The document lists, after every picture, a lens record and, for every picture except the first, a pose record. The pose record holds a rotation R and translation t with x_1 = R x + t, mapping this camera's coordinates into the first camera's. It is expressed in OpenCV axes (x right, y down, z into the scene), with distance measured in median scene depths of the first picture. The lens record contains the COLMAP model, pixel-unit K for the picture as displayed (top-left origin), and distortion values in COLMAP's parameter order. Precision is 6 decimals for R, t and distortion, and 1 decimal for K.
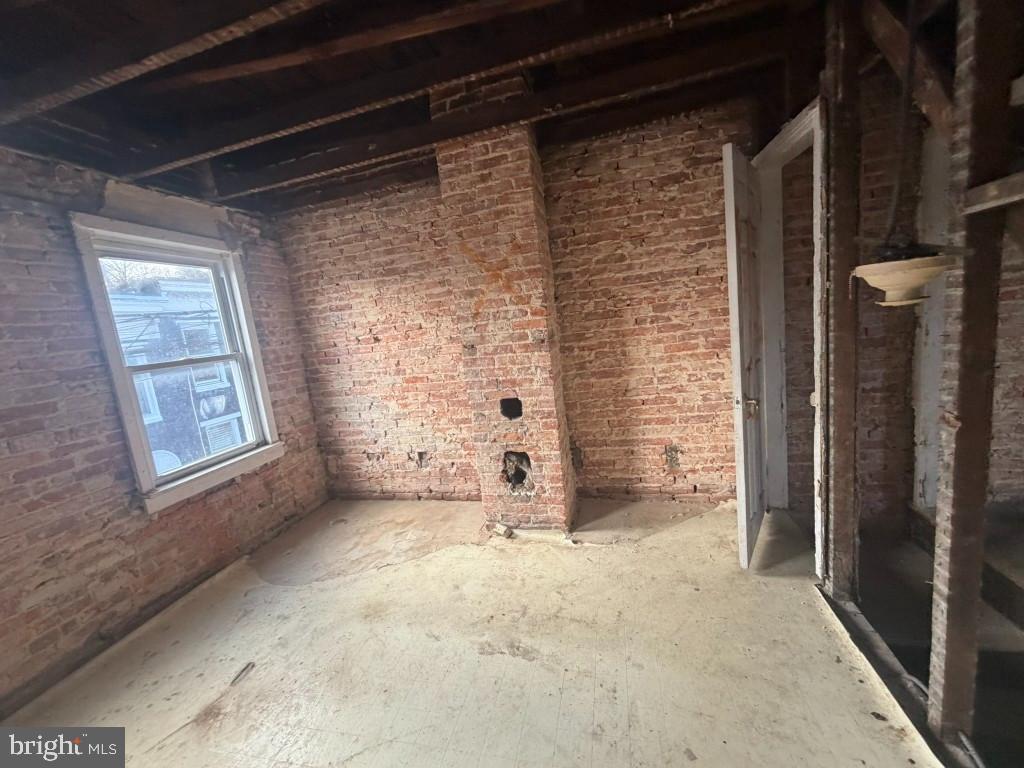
lens RADIAL K [[410.0, 0, 513.7], [0, 410.0, 383.4], [0, 0, 1]] dist [0.001854, -0.000340]
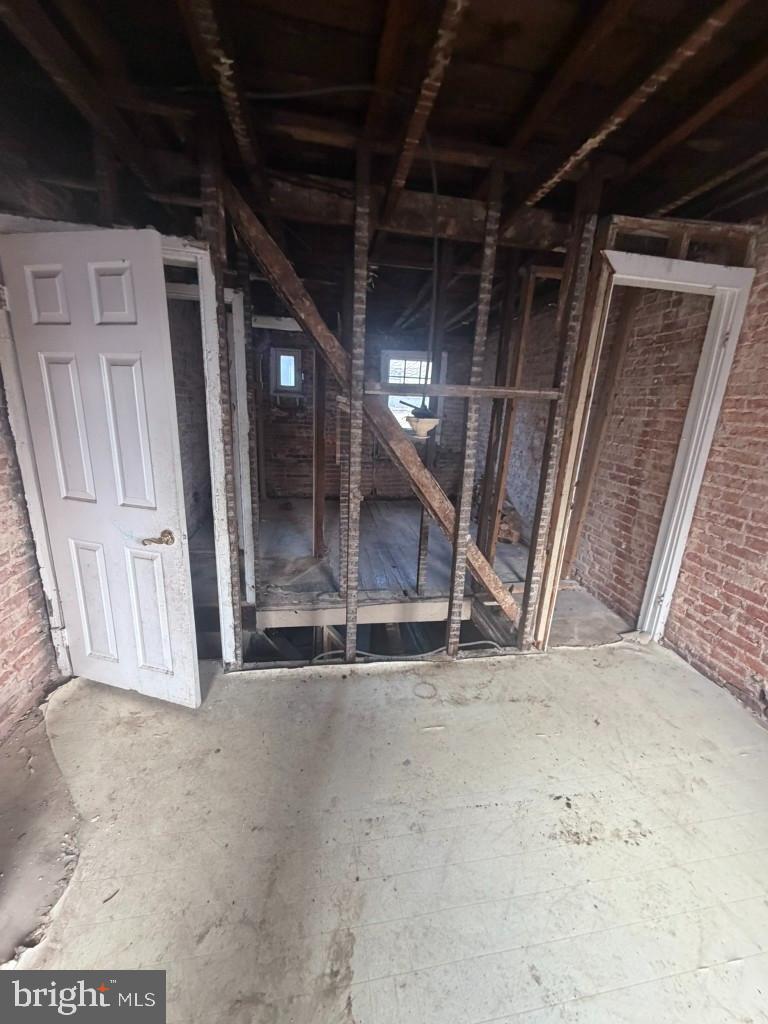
lens RADIAL K [[410.0, 0, 383.7], [0, 410.0, 510.0], [0, 0, 1]] dist [0.001854, -0.000340]
pose [[-0.396478, -0.137558, 0.907680, -0.303237], [0.143838, 0.967192, 0.209406, -0.095041], [-0.906706, 0.213584, -0.363684, 0.629878]]
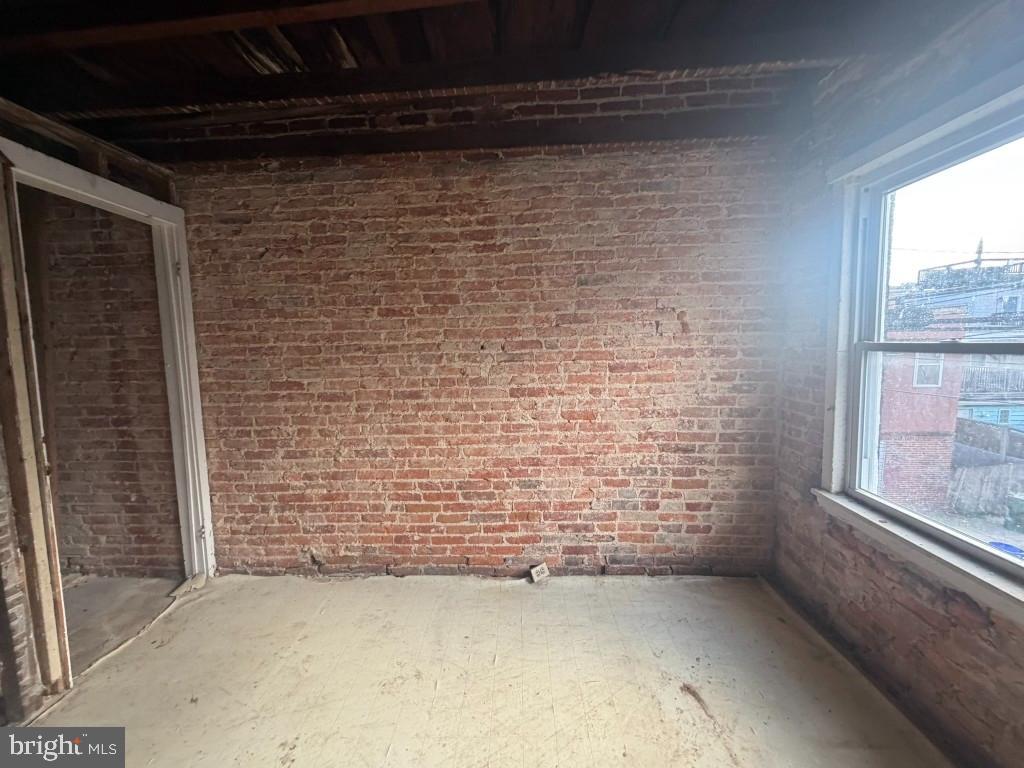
lens RADIAL K [[410.0, 0, 514.1], [0, 410.0, 381.7], [0, 0, 1]] dist [0.001854, -0.000340]
pose [[-0.966881, 0.160154, -0.198727, -0.256076], [0.103135, 0.957386, 0.269768, -0.088011], [0.233463, 0.240337, -0.942196, 0.668985]]
